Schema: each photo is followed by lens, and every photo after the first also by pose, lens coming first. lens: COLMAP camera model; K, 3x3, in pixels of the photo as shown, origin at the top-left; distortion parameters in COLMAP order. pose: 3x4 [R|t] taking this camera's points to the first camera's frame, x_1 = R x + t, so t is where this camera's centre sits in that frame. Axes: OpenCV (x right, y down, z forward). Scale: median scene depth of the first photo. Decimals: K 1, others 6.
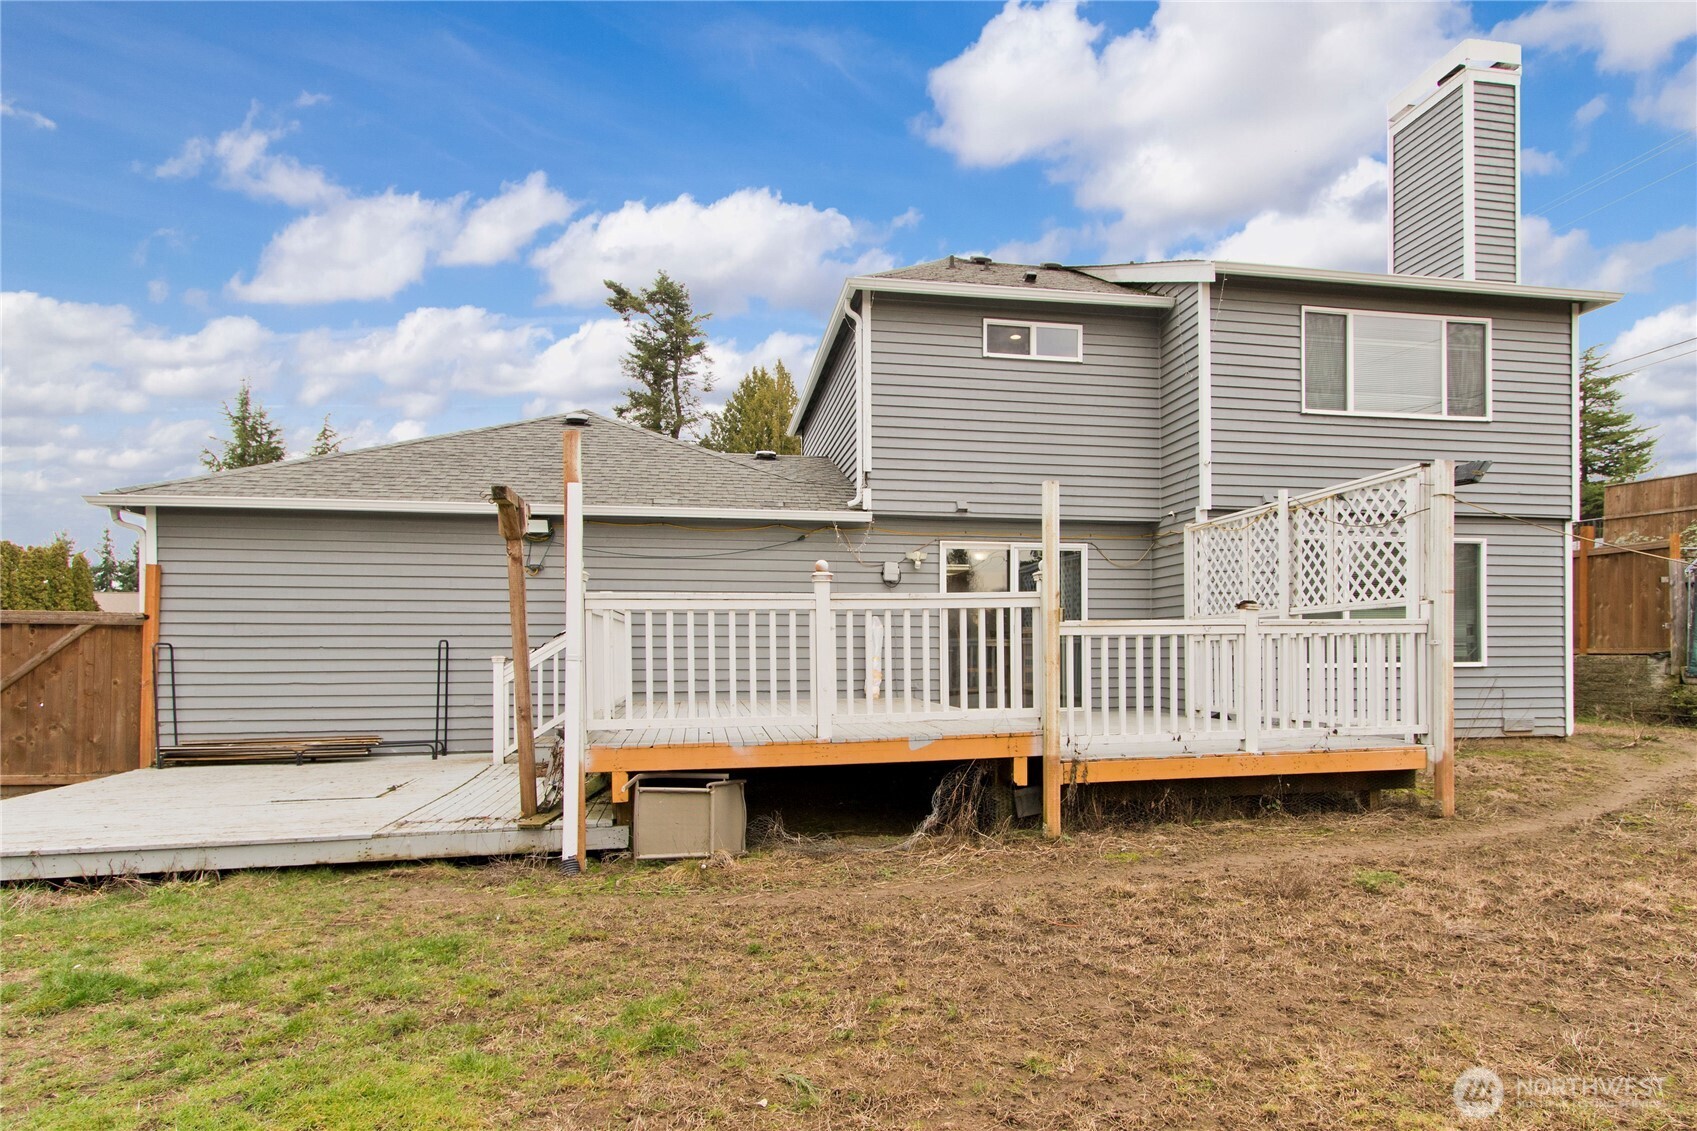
lens RADIAL K [[936.7, 0, 853.0], [0, 936.7, 659.2], [0, 0, 1]] dist [0.000334, 0.000343]
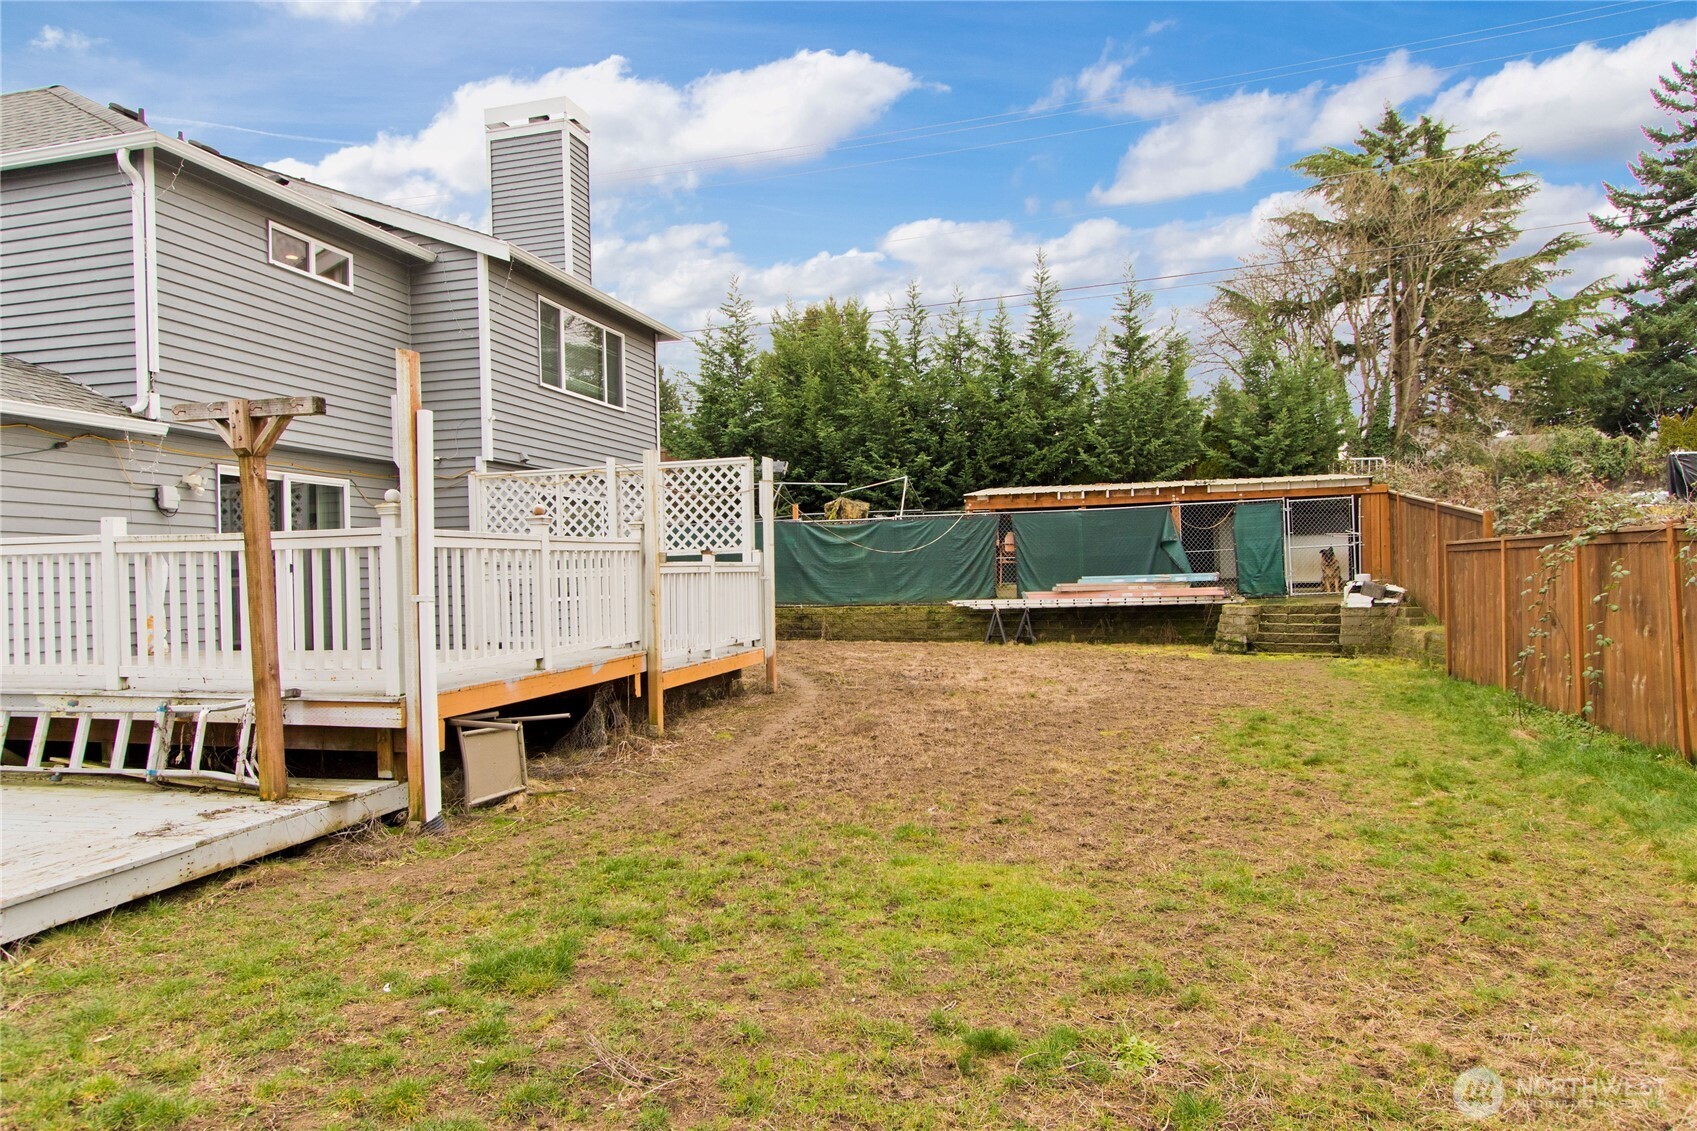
lens RADIAL K [[1084.2, 0, 848.5], [0, 1084.2, 565.5], [0, 0, 1]] dist [-0.001748, -0.000963]
pose [[0.422386, 0.004126, 0.906406, -0.589491], [0.027410, 0.999474, -0.017323, -0.003278], [-0.906001, 0.032161, 0.422051, 0.082776]]
